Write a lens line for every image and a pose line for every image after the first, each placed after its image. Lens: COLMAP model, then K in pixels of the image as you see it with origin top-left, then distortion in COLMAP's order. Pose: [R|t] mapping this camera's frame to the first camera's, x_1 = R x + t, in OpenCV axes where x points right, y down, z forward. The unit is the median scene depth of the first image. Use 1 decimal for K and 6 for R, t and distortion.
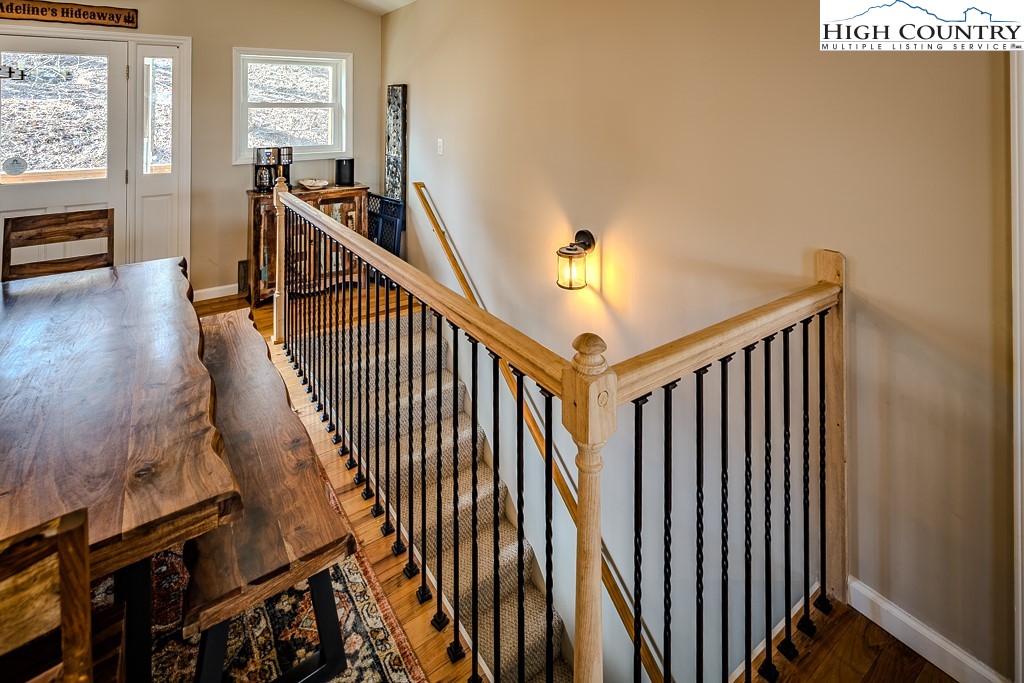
lens RADIAL K [[495.4, 0, 502.2], [0, 495.4, 106.2], [0, 0, 1]] dist [-0.002697, -0.000575]
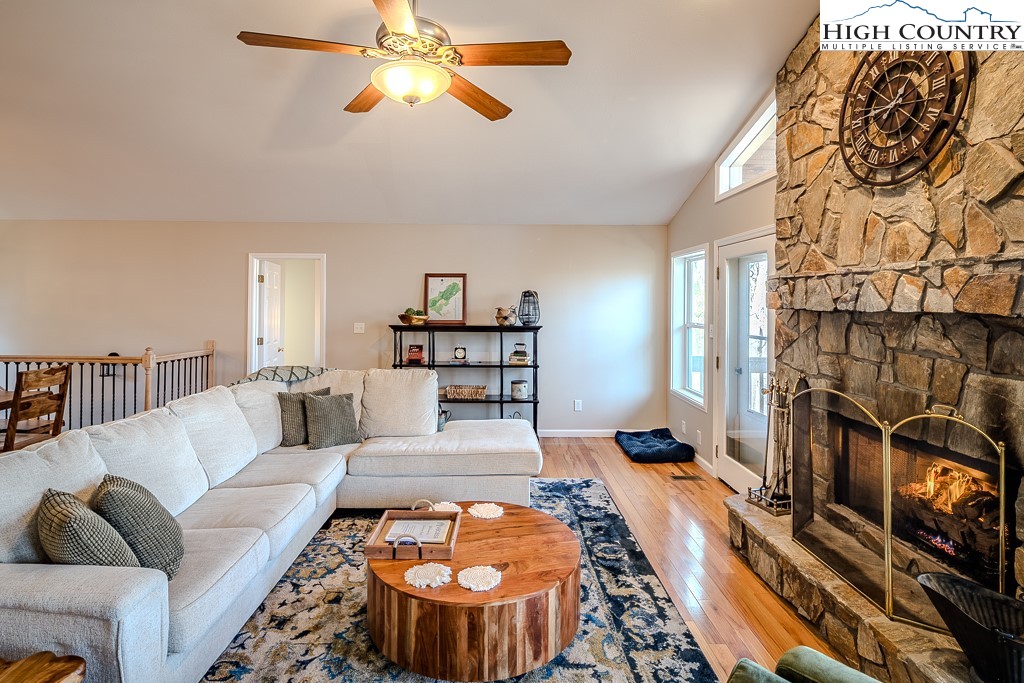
lens RADIAL K [[502.3, 0, 497.3], [0, 502.3, 298.6], [0, 0, 1]] dist [0.005967, -0.004936]
pose [[0.570750, 0.012462, 0.821030, -0.473500], [-0.017751, 0.999838, -0.002837, -0.019286], [-0.820932, -0.012955, 0.570879, -1.135774]]
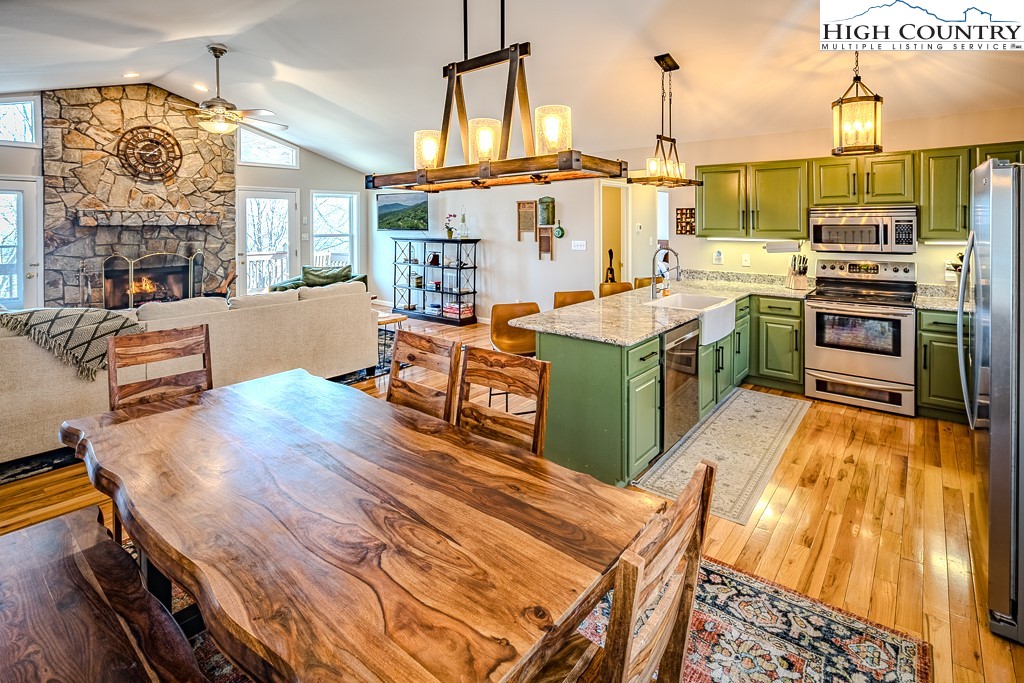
lens RADIAL K [[502.3, 0, 509.8], [0, 502.3, 226.0], [0, 0, 1]] dist [0.005967, -0.004936]
pose [[-0.961949, 0.009261, -0.273074, -0.419190], [0.010047, 0.999948, -0.001481, 0.003981], [0.273046, -0.004169, -0.961992, 0.836776]]
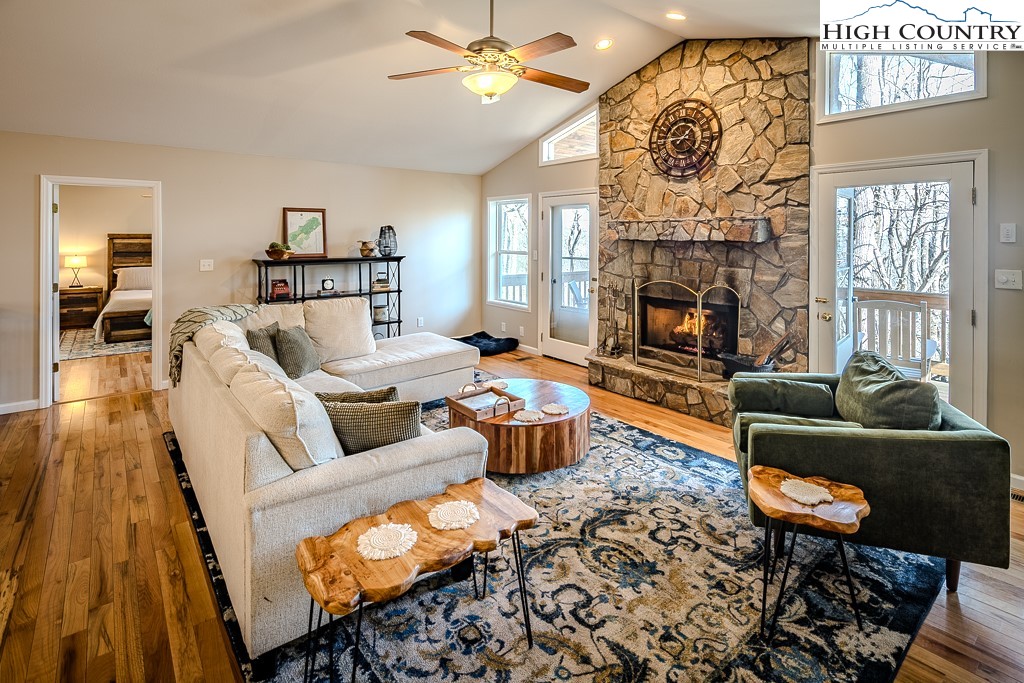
lens RADIAL K [[502.3, 0, 511.3], [0, 502.3, 237.1], [0, 0, 1]] dist [0.005967, -0.004936]
pose [[-0.075727, -0.001722, 0.997127, -0.894973], [-0.013708, 0.999906, 0.000685, -0.016997], [-0.997034, -0.013616, -0.075743, -0.672111]]
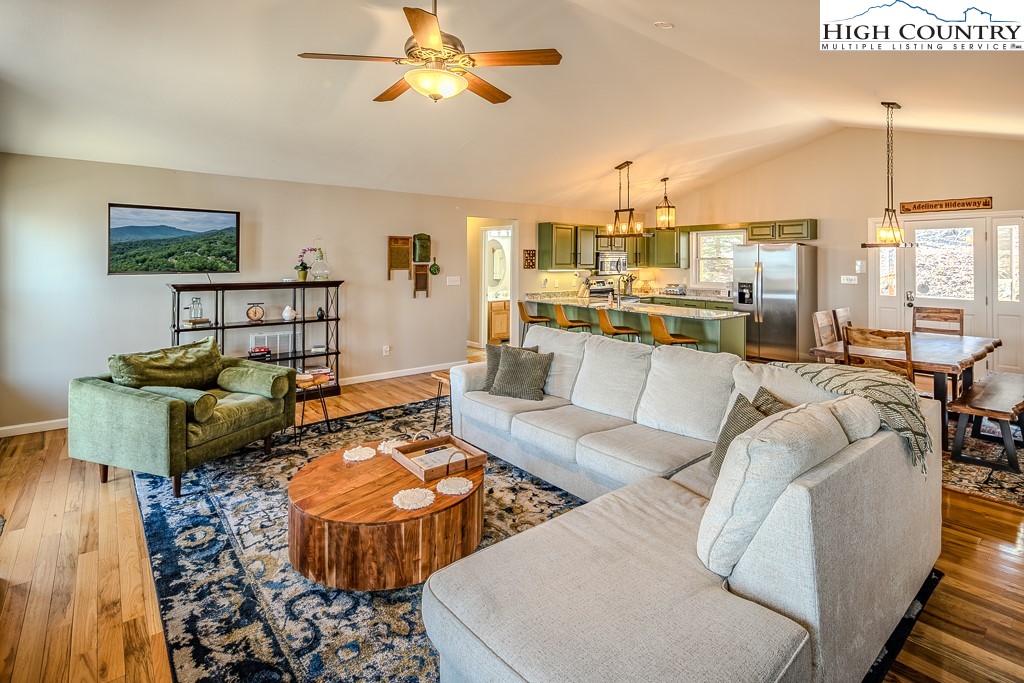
lens RADIAL K [[502.3, 0, 507.4], [0, 502.3, 255.5], [0, 0, 1]] dist [0.005967, -0.004936]
pose [[0.072779, -0.003735, -0.997341, 0.730713], [0.010426, 0.999941, -0.002983, -0.016147], [0.997294, -0.010181, 0.072813, -0.647853]]
